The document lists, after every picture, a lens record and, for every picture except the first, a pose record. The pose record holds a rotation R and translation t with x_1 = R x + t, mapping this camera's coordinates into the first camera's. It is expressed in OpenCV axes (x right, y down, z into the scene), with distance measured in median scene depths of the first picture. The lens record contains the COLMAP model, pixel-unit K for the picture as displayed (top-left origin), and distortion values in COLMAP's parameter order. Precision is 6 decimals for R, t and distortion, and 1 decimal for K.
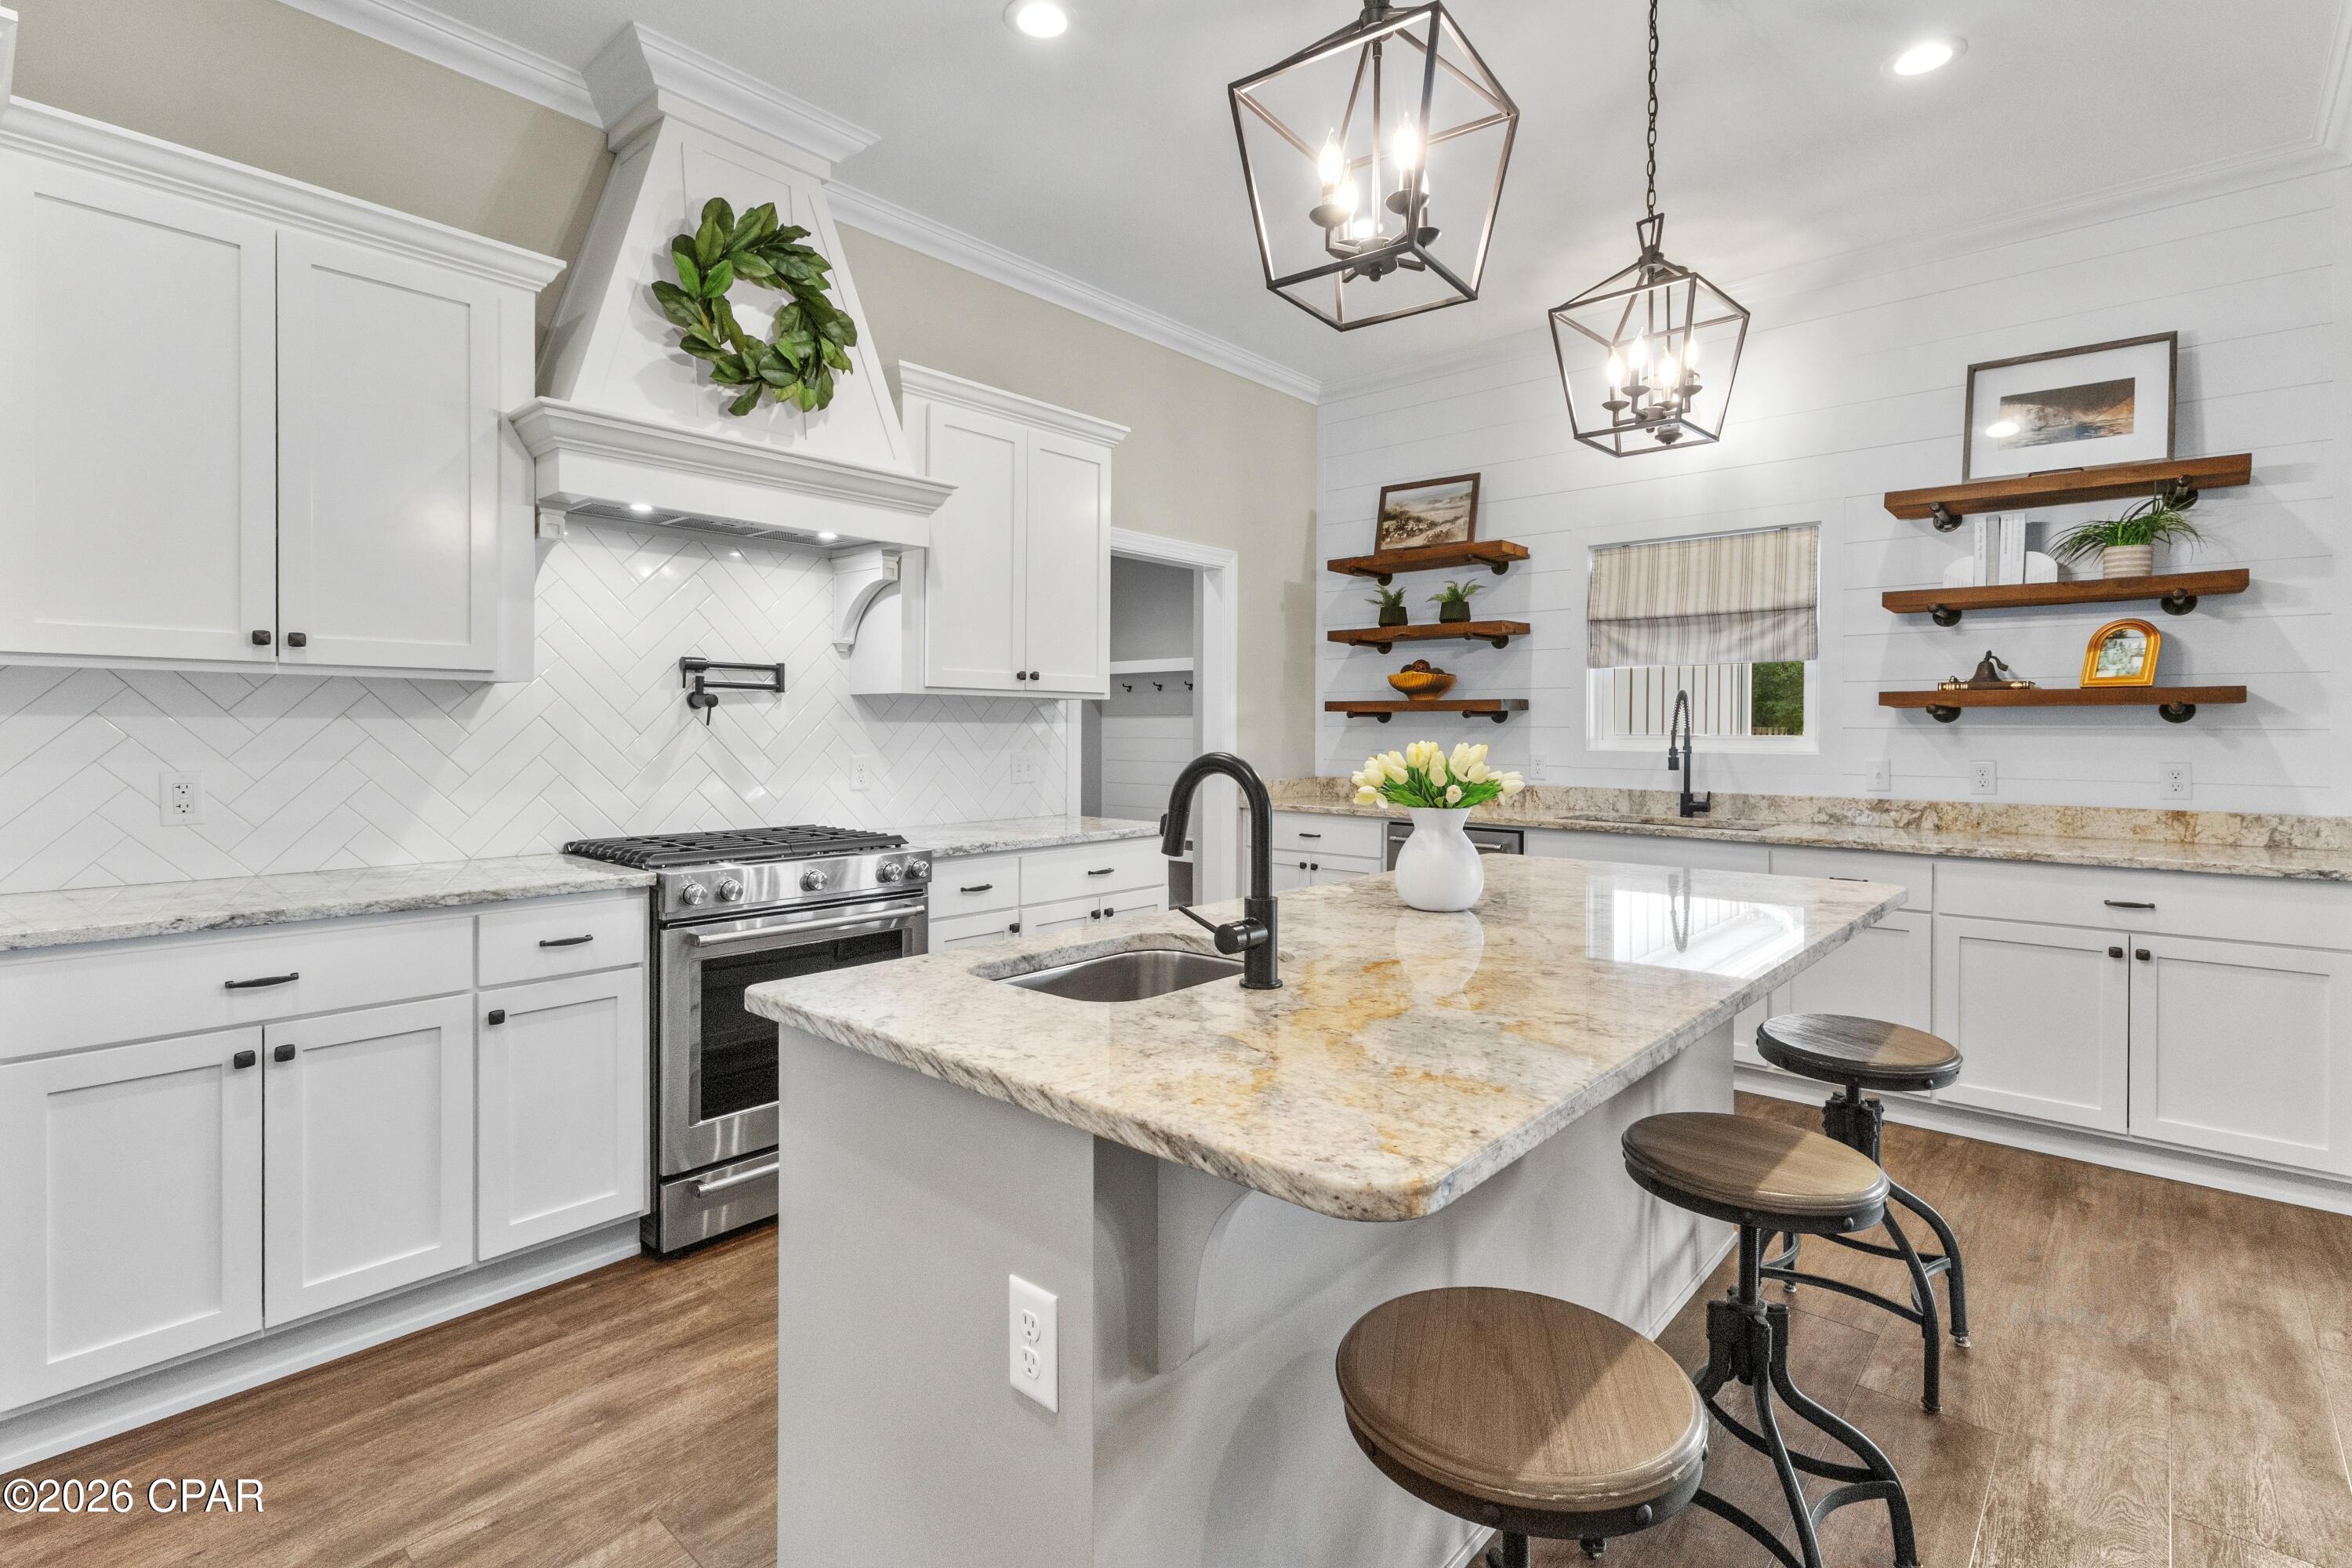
lens RADIAL K [[1099.4, 0, 1170.7], [0, 1099.4, 737.2], [0, 0, 1]] dist [-0.001568, 0.003717]
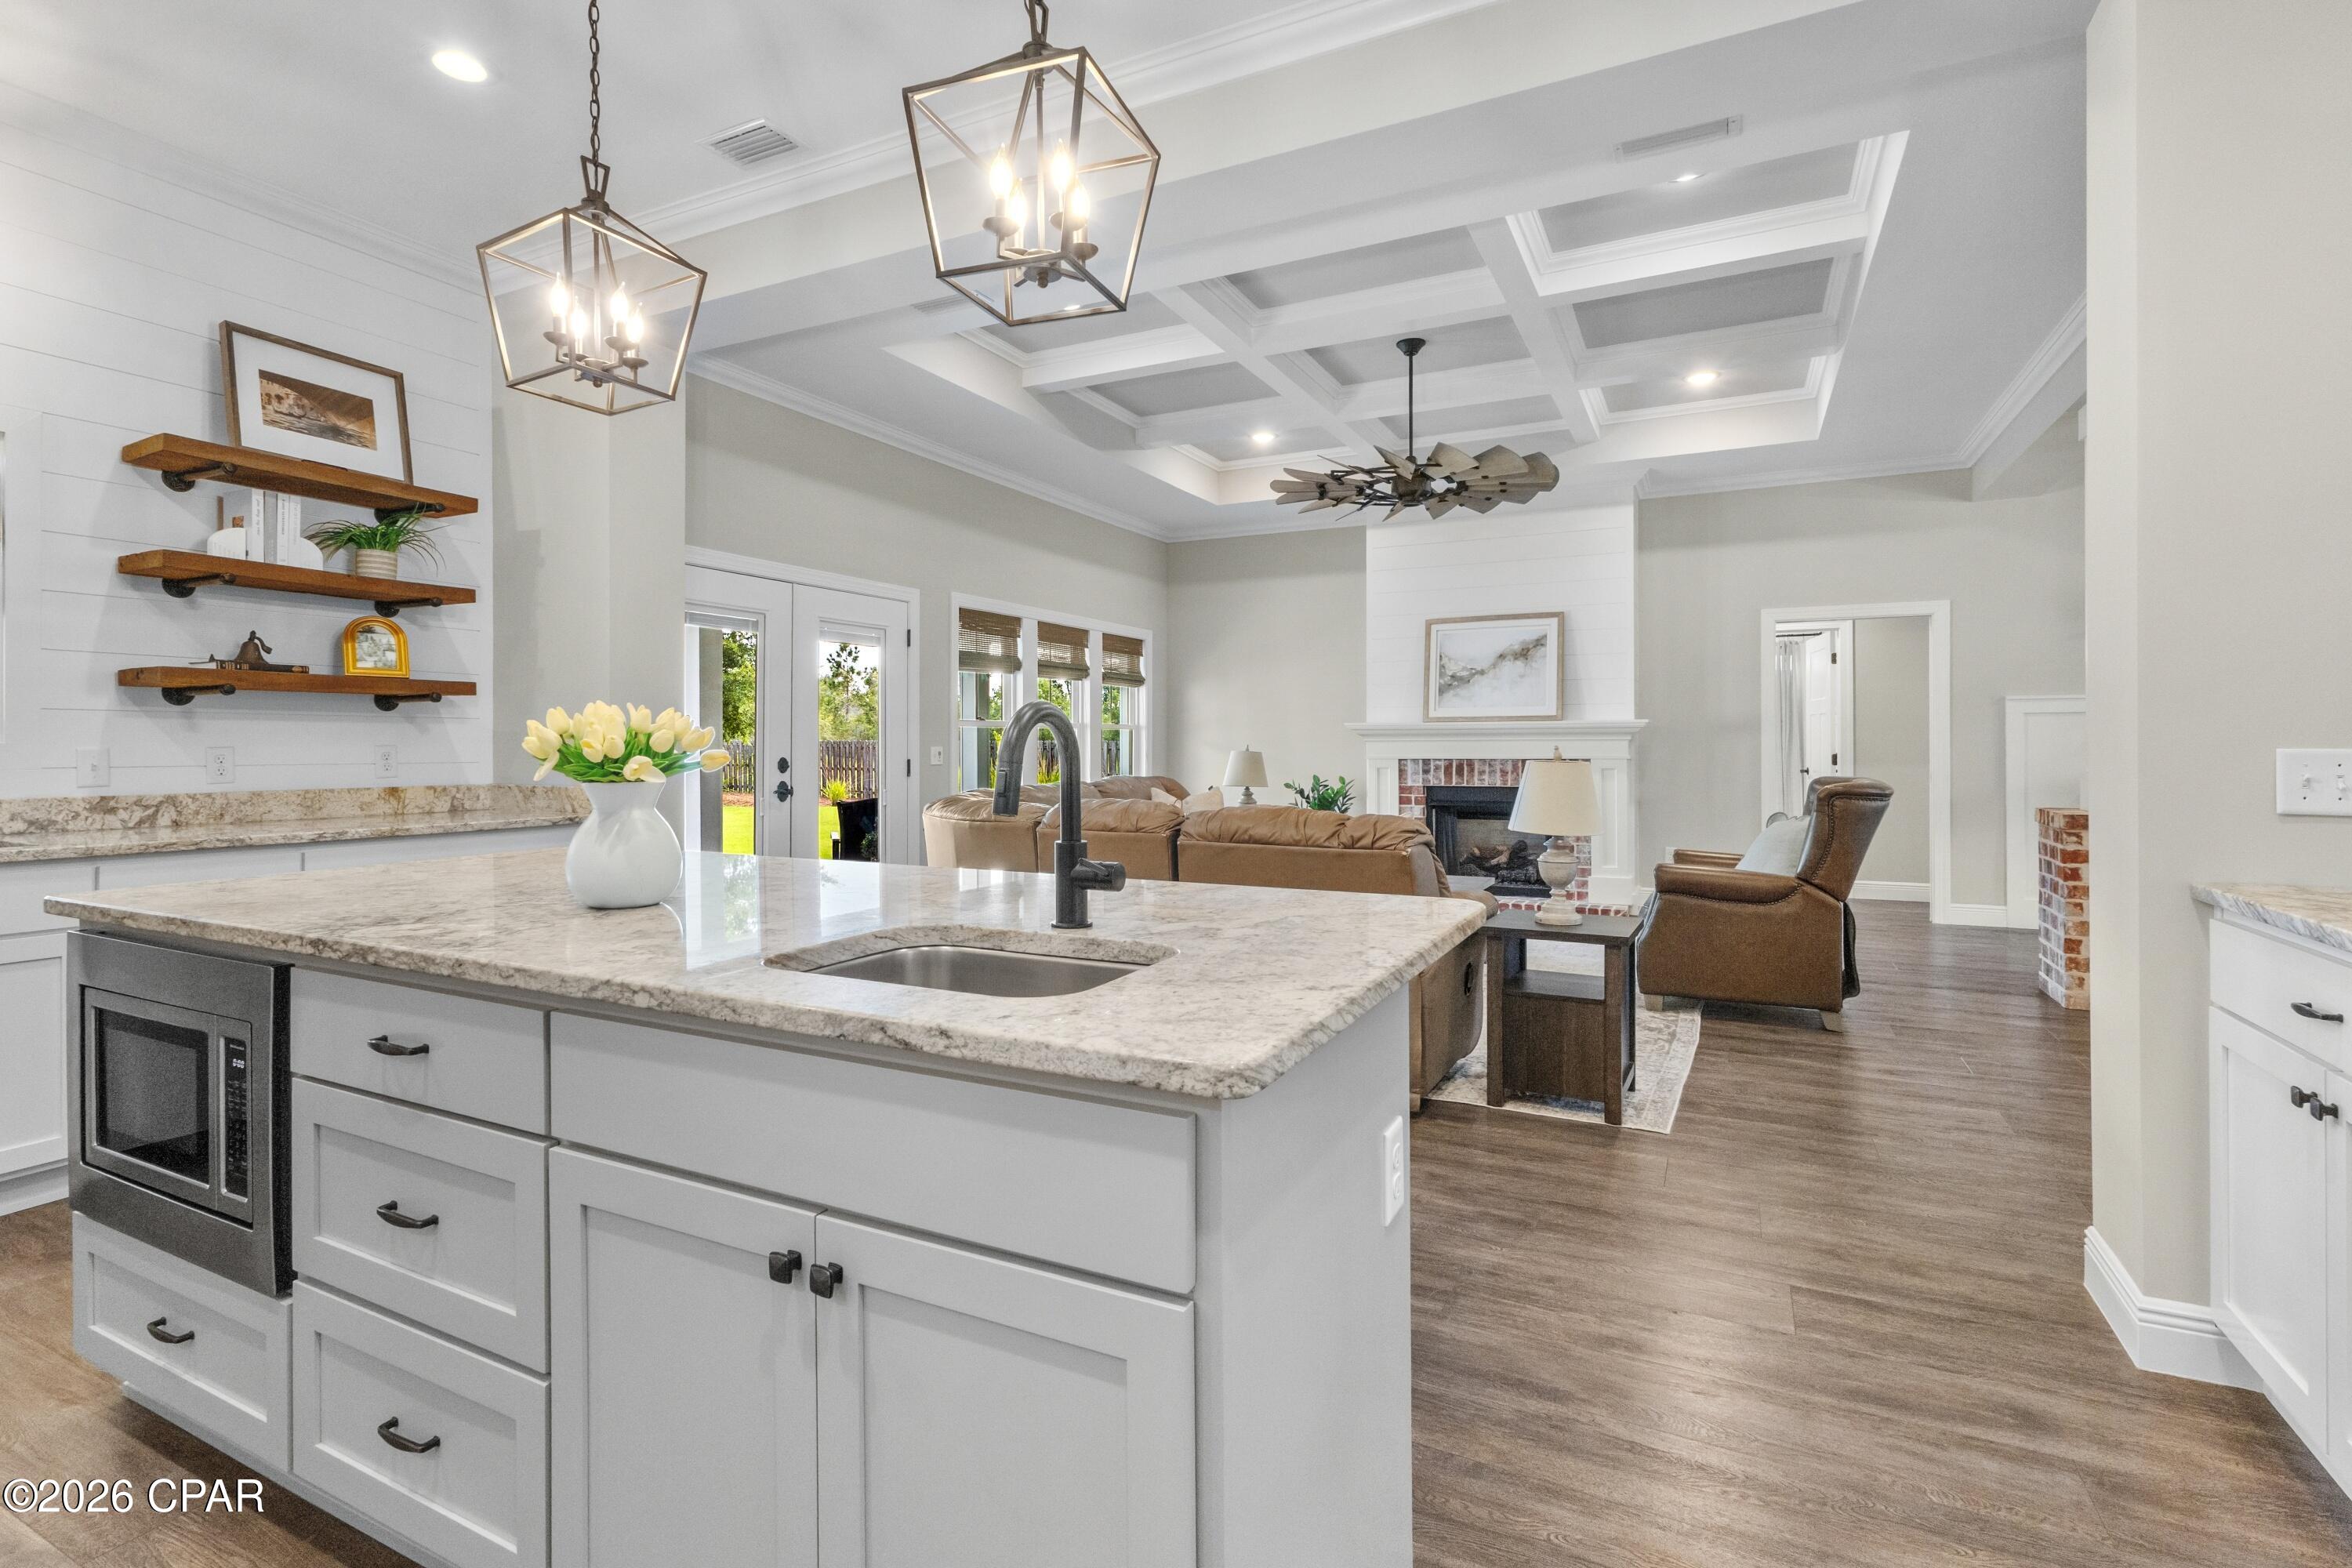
lens RADIAL K [[1099.4, 0, 1161.3], [0, 1099.4, 745.7], [0, 0, 1]] dist [-0.001568, 0.003717]
pose [[-0.248271, -0.003688, 0.968684, -0.359074], [0.007379, 0.999957, 0.005699, 0.020244], [-0.968662, 0.008563, -0.248233, 0.450028]]
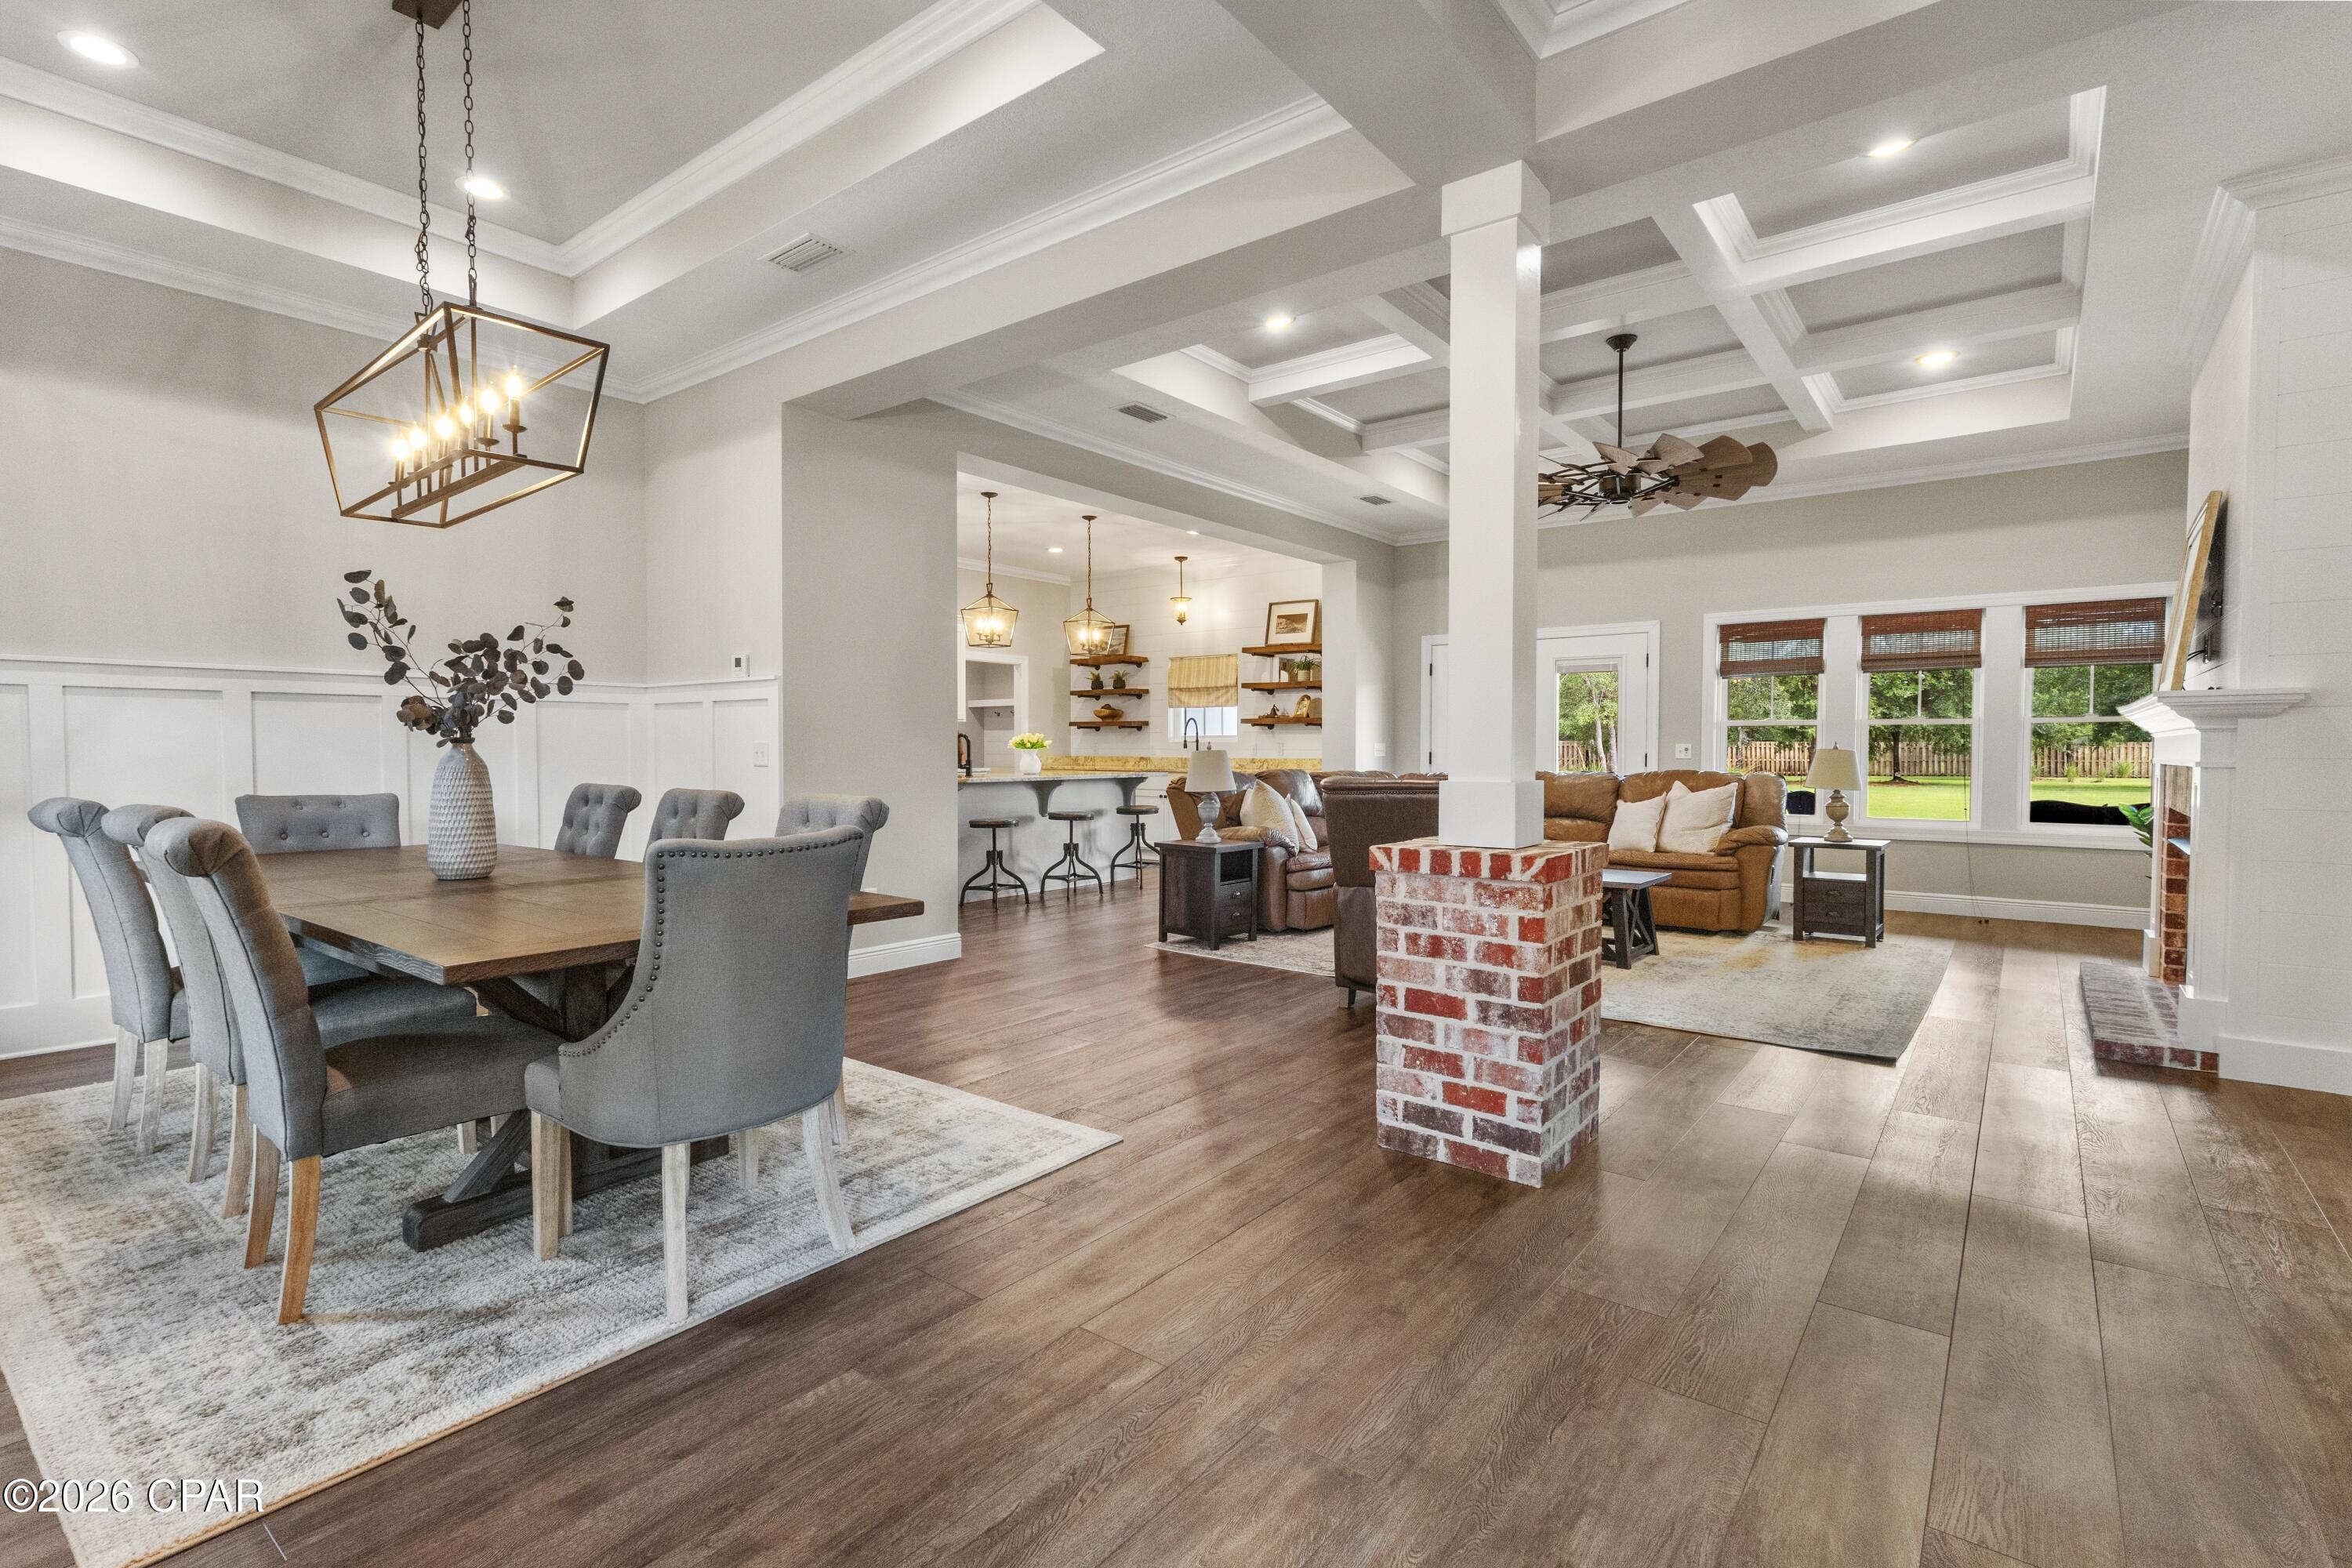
lens RADIAL K [[1099.4, 0, 1176.0], [0, 1099.4, 781.3], [0, 0, 1]] dist [-0.001568, 0.003717]
pose [[0.997489, -0.004523, 0.070673, 0.271849], [0.002799, 0.999696, 0.024481, 0.047970], [-0.070762, -0.024222, 0.997199, -1.744549]]
